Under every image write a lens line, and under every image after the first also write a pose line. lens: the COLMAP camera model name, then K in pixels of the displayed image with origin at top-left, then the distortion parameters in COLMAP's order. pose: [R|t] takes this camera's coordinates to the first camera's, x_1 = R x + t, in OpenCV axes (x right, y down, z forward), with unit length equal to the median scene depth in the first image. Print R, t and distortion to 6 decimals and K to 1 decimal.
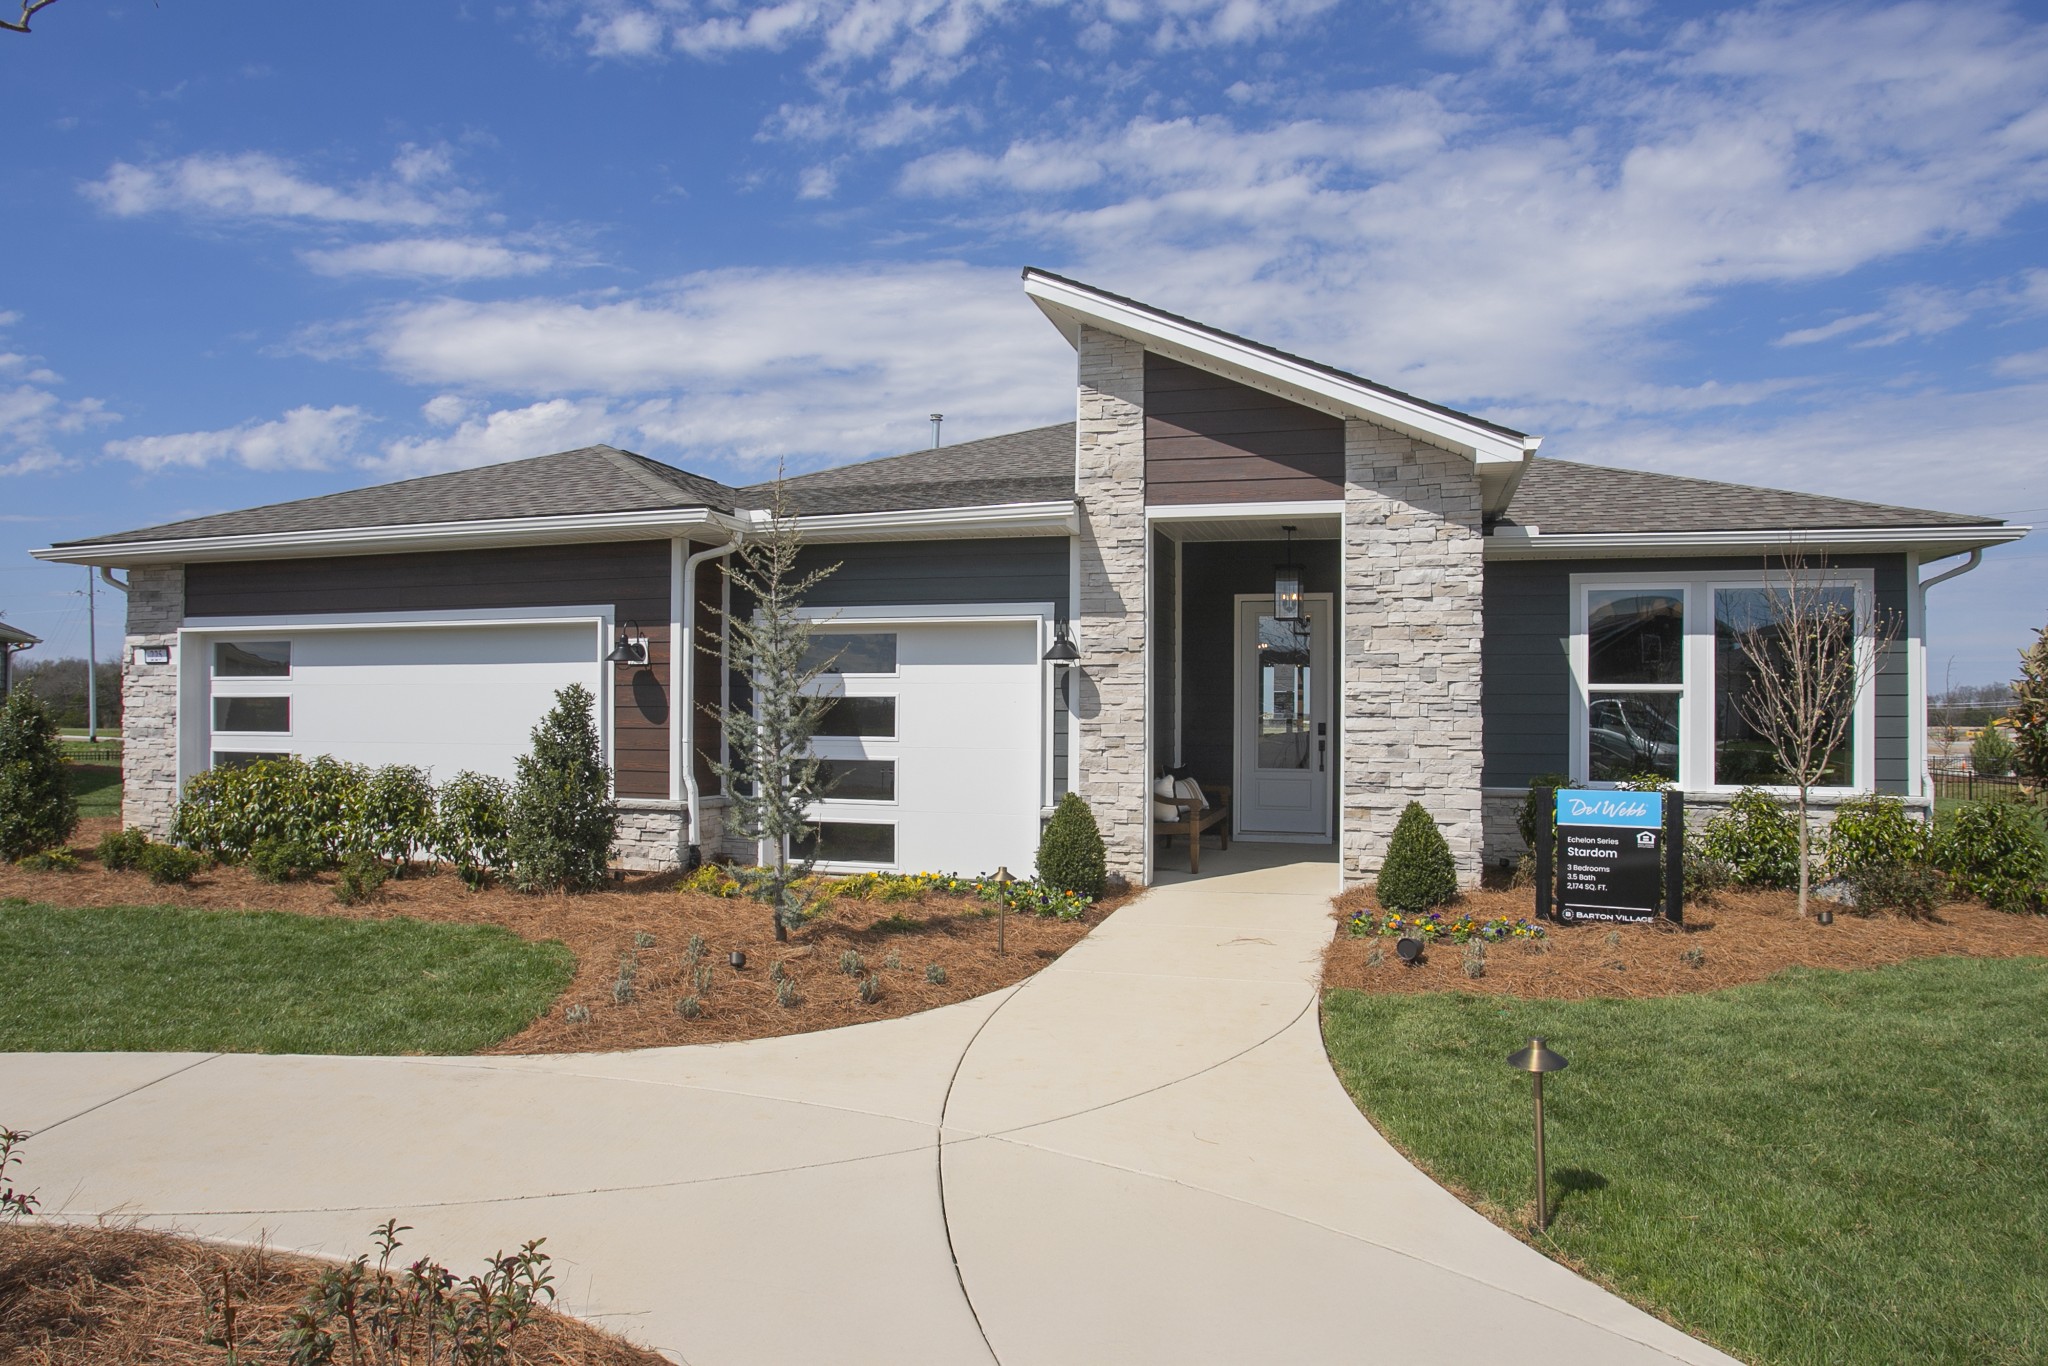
lens RADIAL K [[992.8, 0, 1020.8], [0, 992.8, 645.4], [0, 0, 1]] dist [-0.115959, 0.065743]
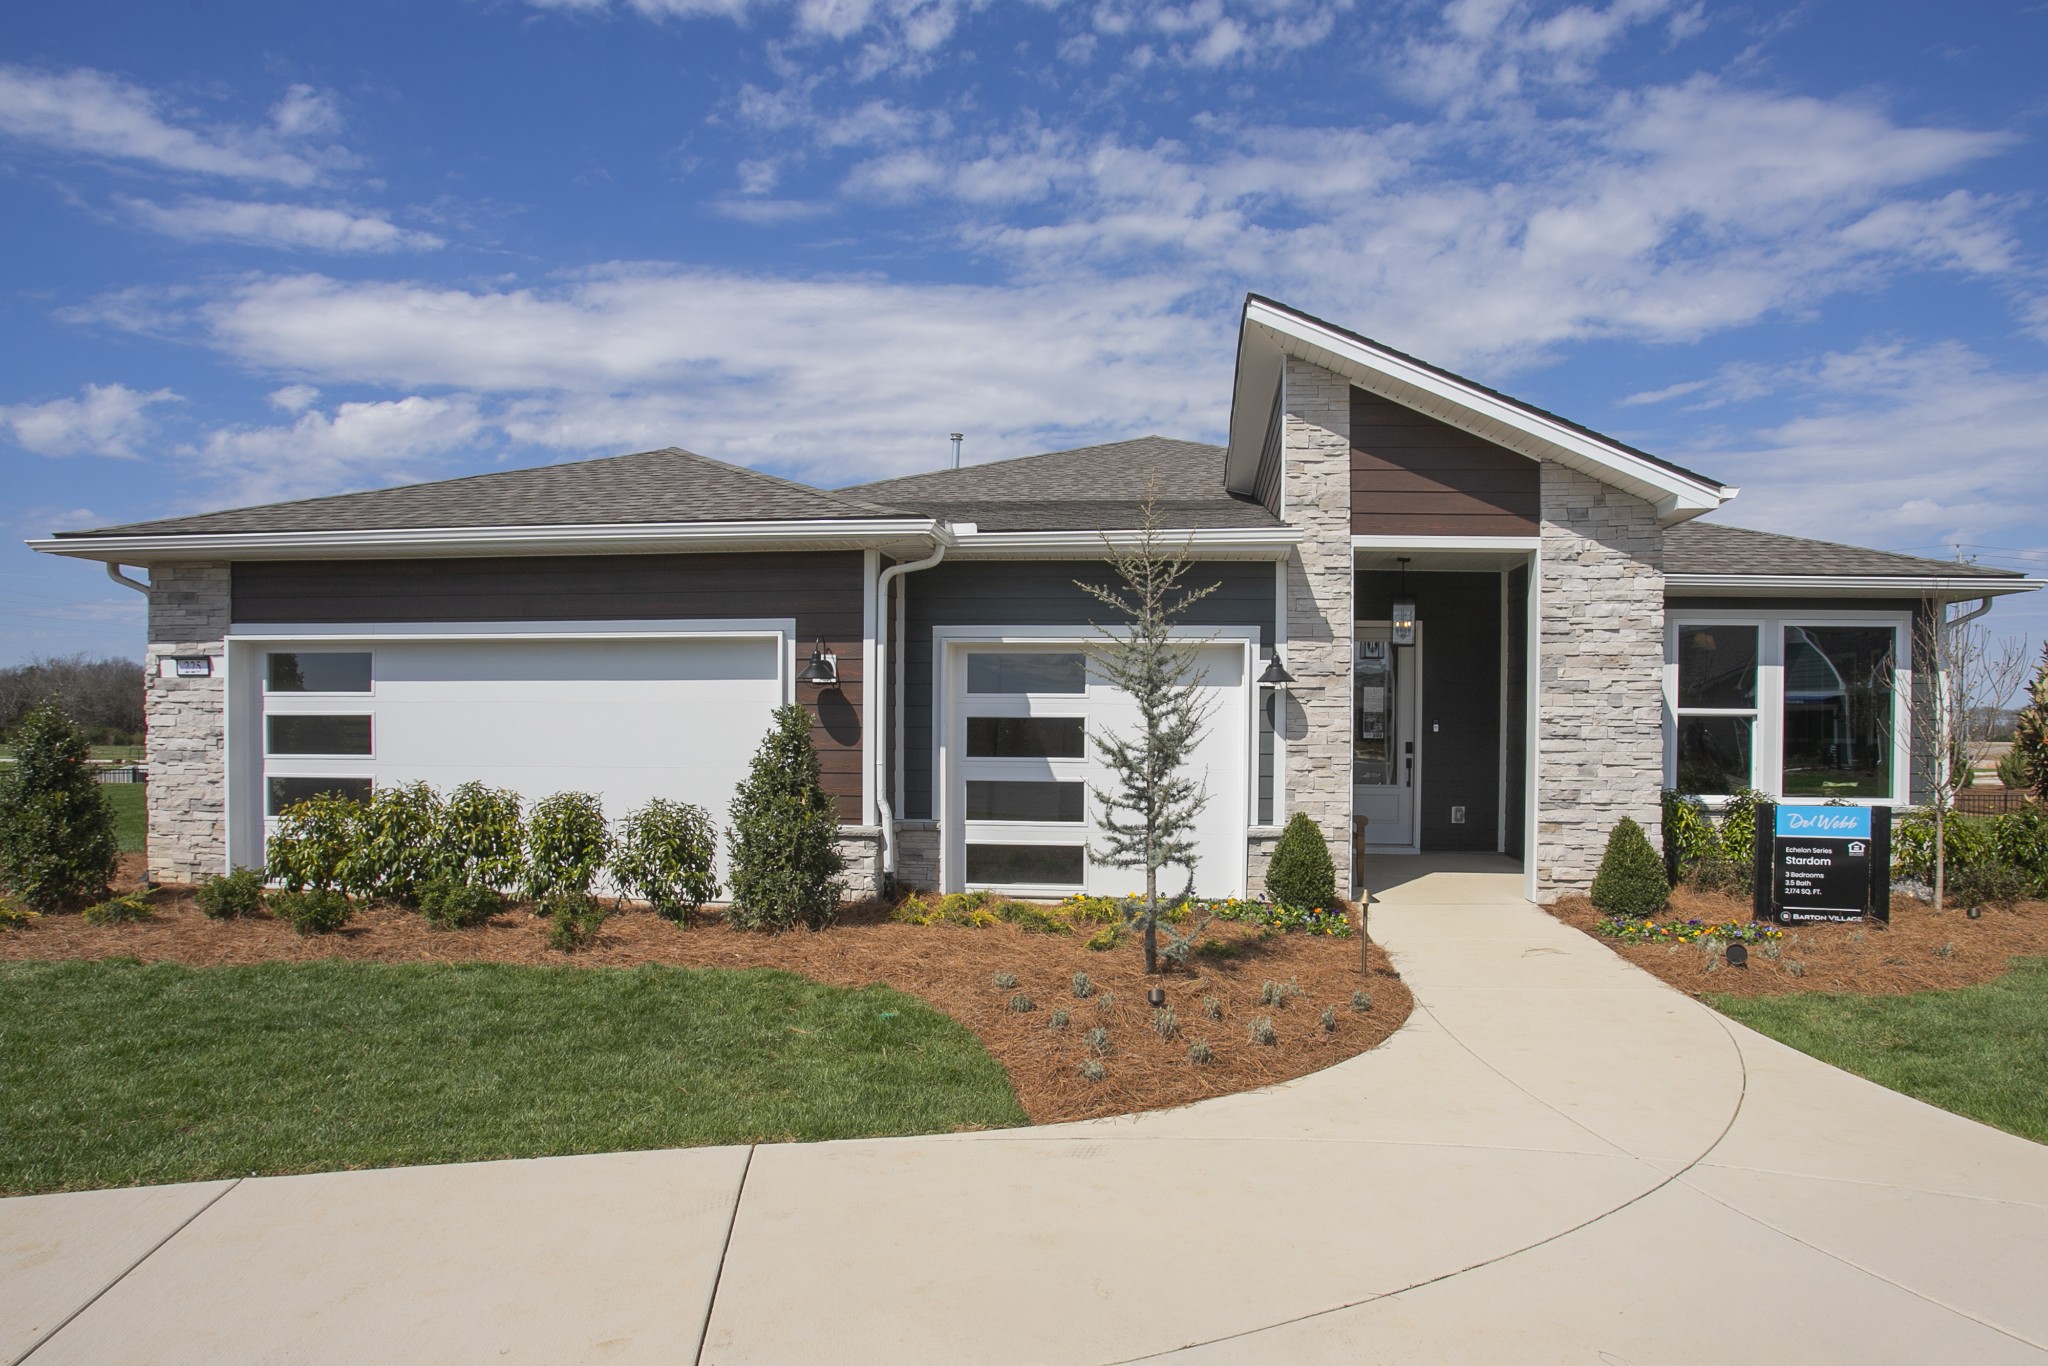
lens RADIAL K [[978.3, 0, 1042.3], [0, 978.3, 695.7], [0, 0, 1]] dist [-0.084625, 0.036318]
pose [[0.987860, 0.008303, 0.155123, -0.287614], [-0.013365, 0.999411, 0.031614, -0.000370], [-0.154769, -0.033303, 0.987389, 0.034835]]
